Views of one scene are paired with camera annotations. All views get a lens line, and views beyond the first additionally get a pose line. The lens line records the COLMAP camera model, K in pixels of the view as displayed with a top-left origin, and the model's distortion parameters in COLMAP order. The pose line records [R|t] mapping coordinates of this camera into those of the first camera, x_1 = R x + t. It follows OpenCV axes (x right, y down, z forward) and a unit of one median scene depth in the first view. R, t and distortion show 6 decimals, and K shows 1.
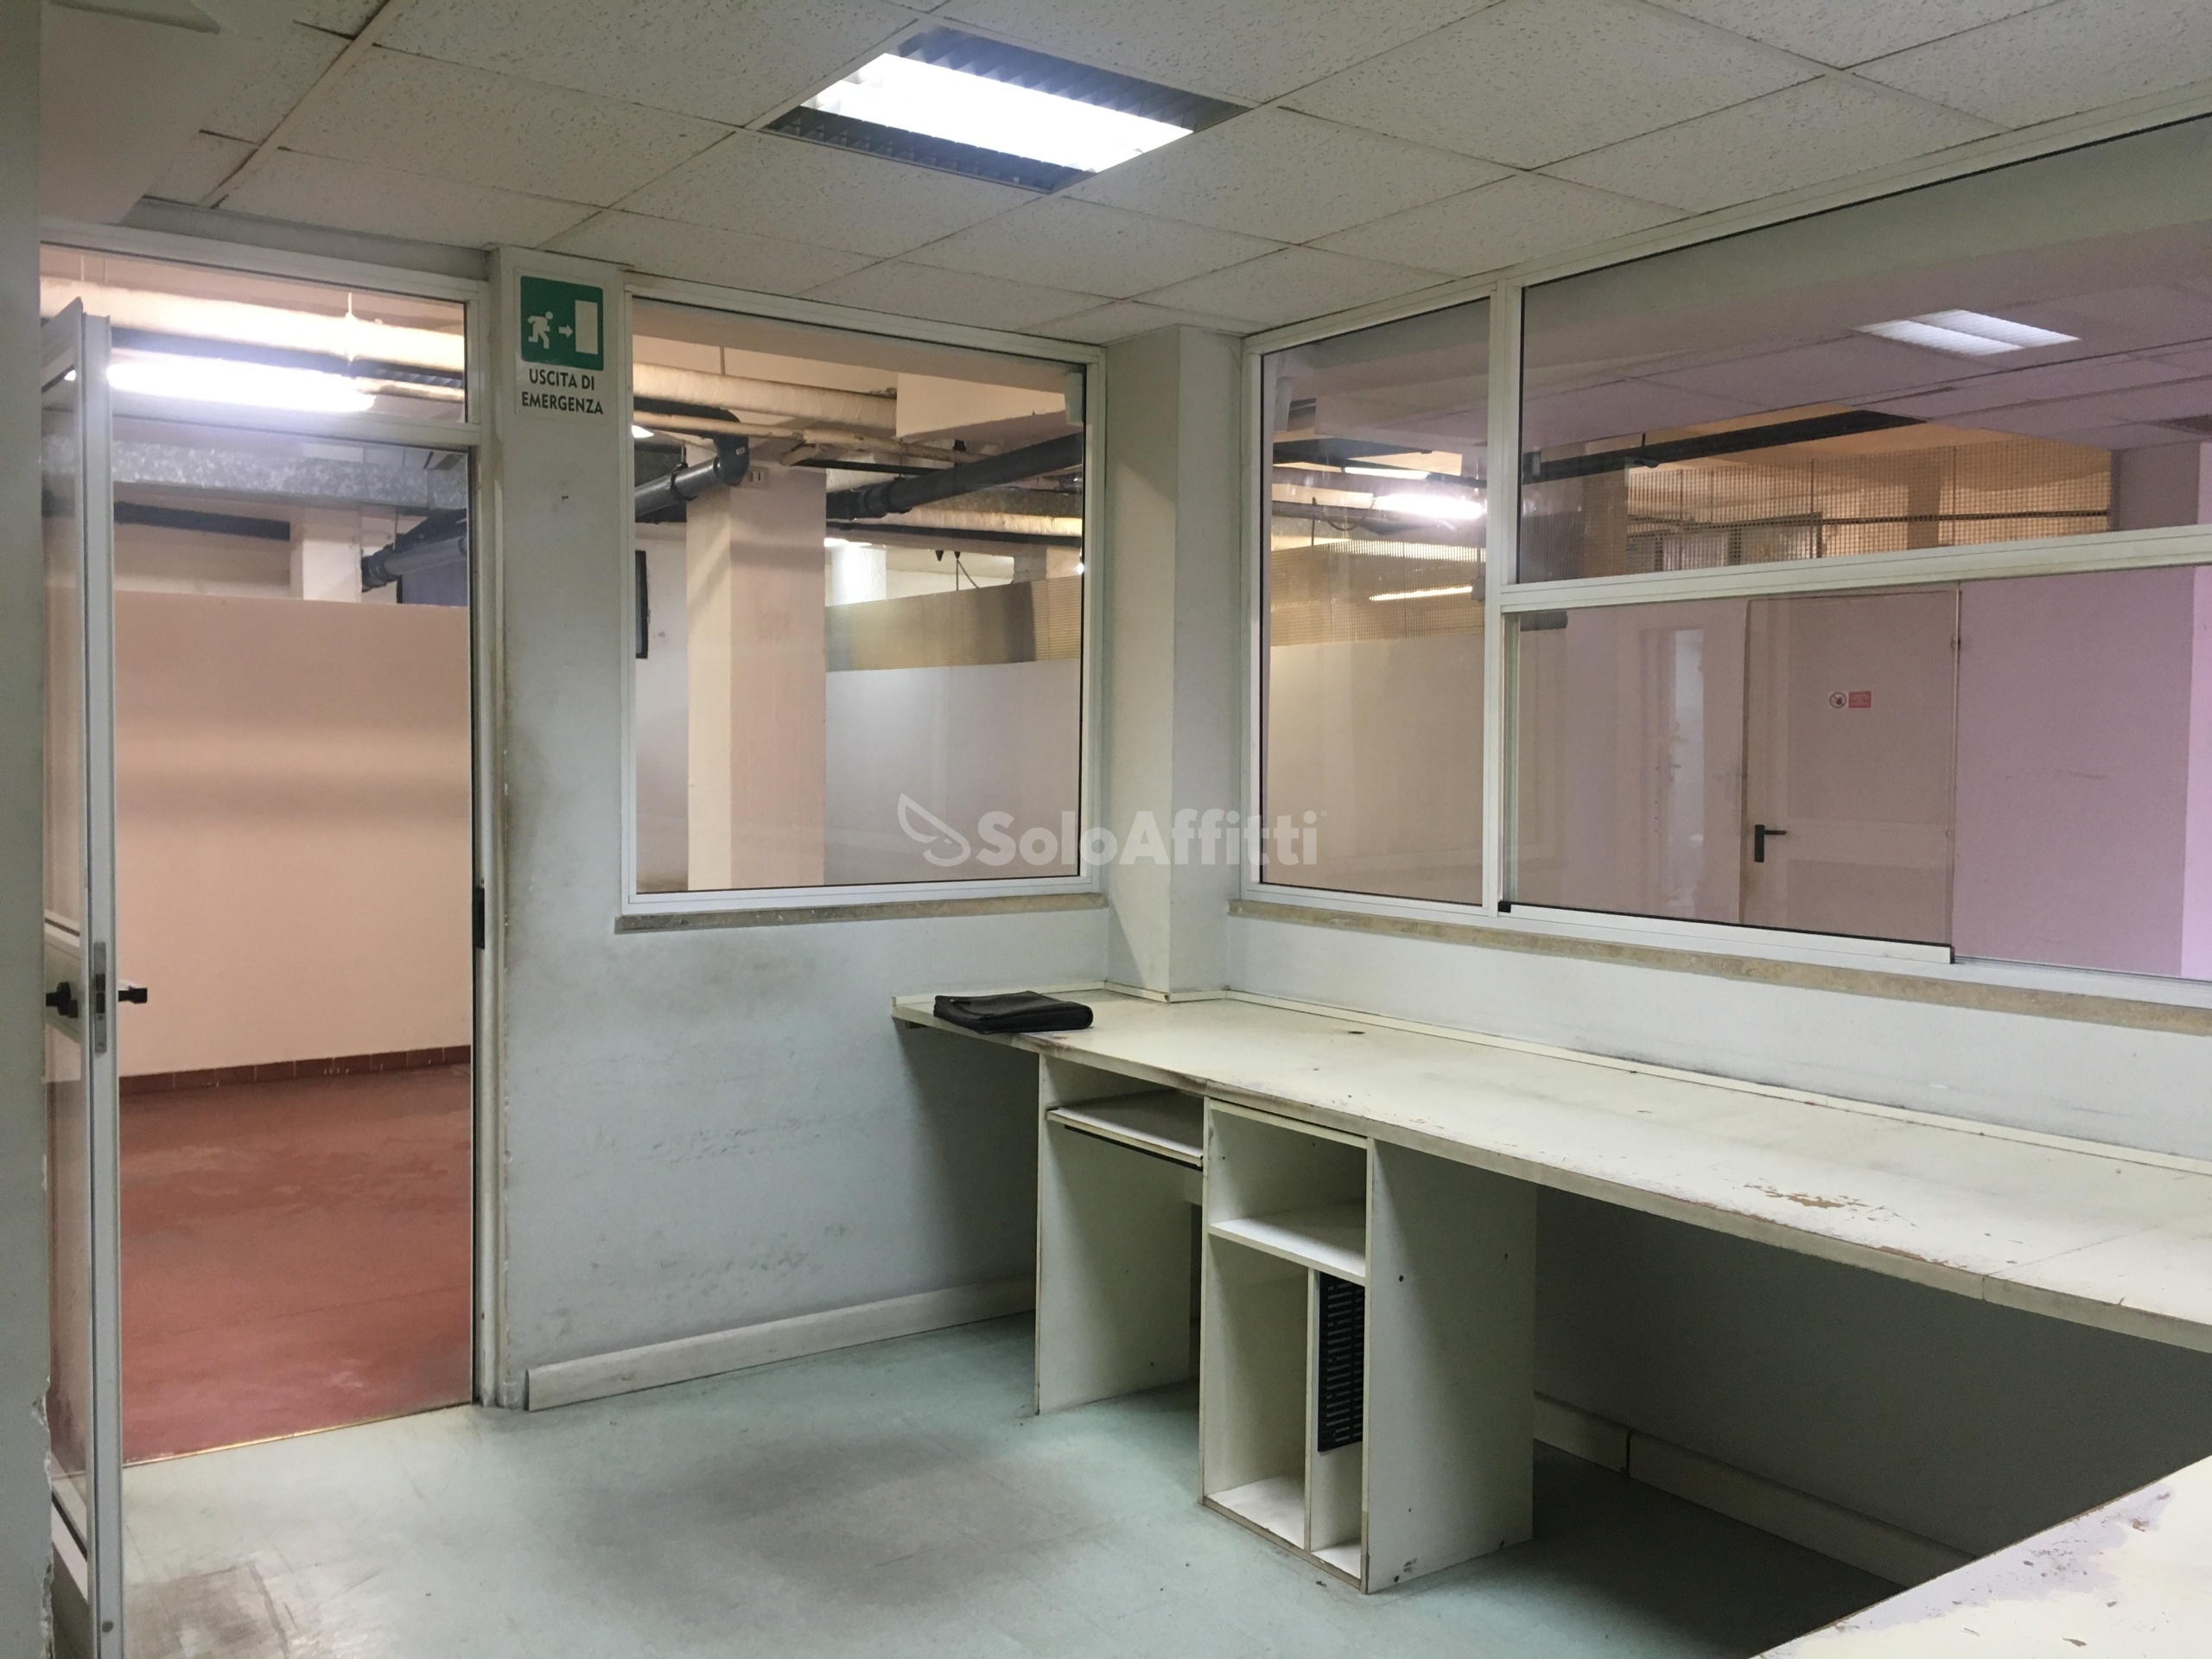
lens RADIAL K [[1901.4, 0, 1104.2], [0, 1901.4, 828.1], [0, 0, 1]] dist [-0.003615, -0.001580]
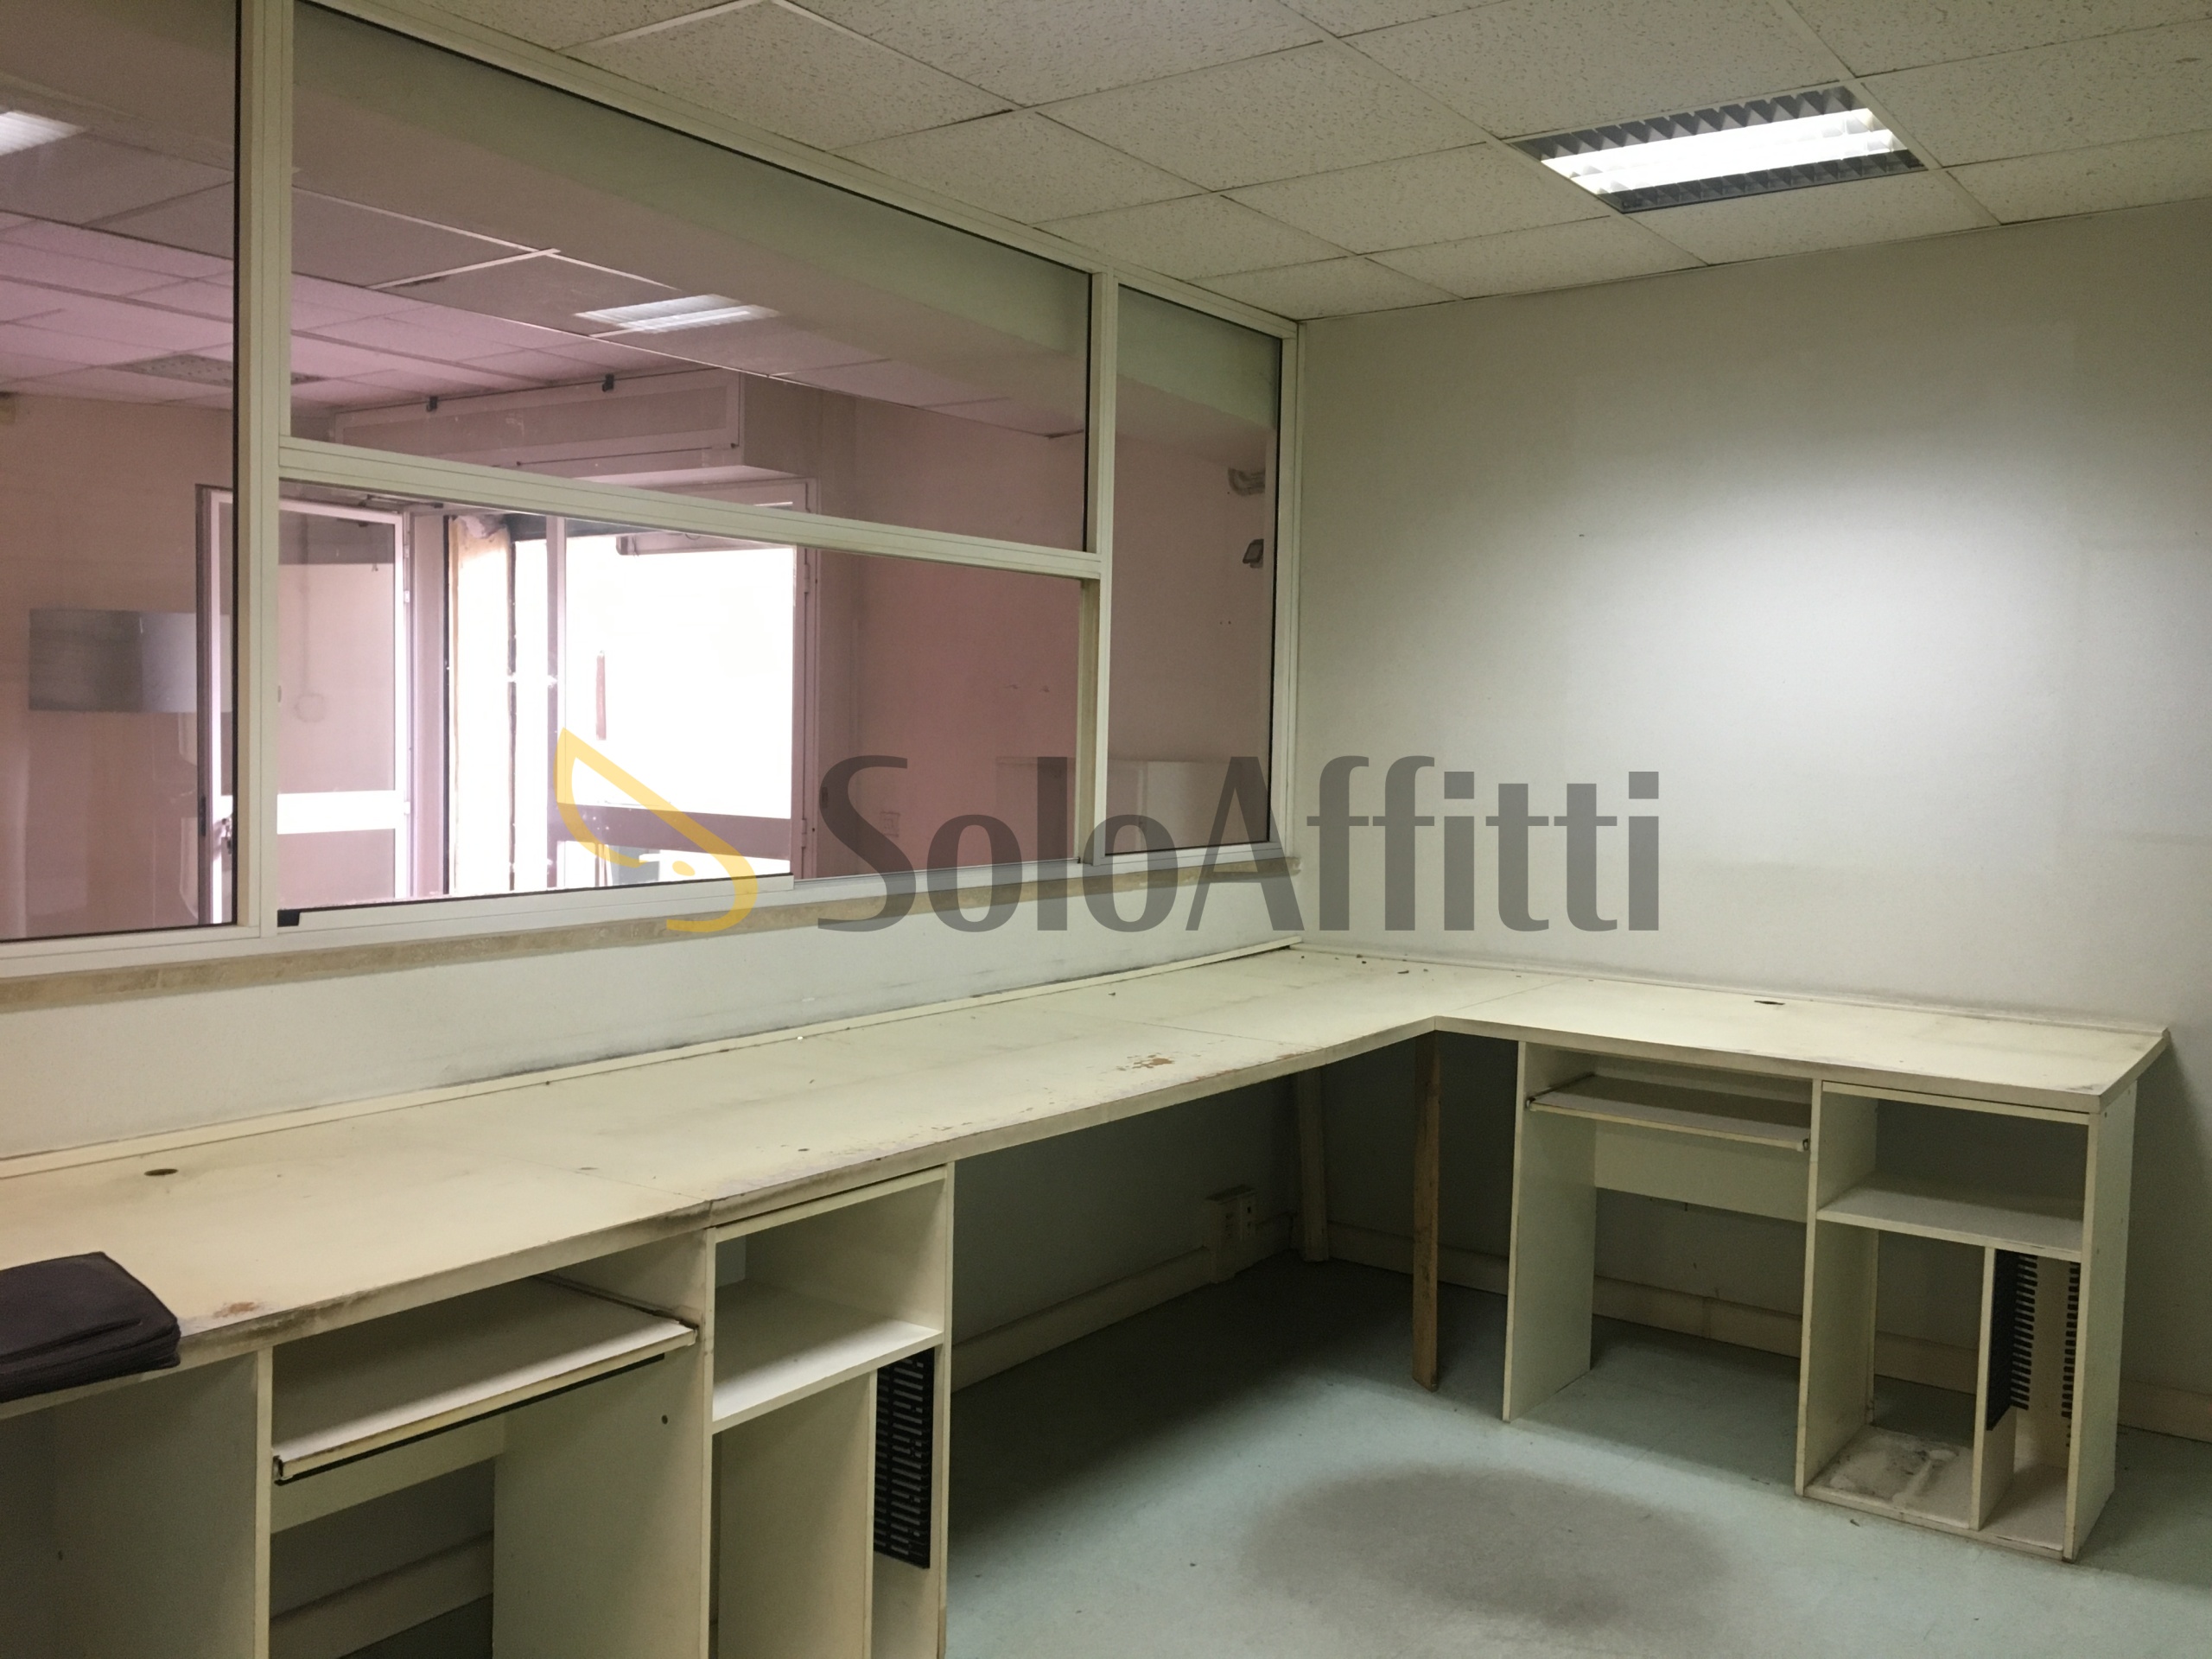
lens RADIAL K [[1901.4, 0, 1104.6], [0, 1901.4, 823.9], [0, 0, 1]] dist [-0.003615, -0.001580]
pose [[-0.322430, -0.065511, 0.944324, -0.588255], [0.023505, 0.996741, 0.077173, -0.042439], [-0.946301, 0.047079, -0.319840, 1.069113]]
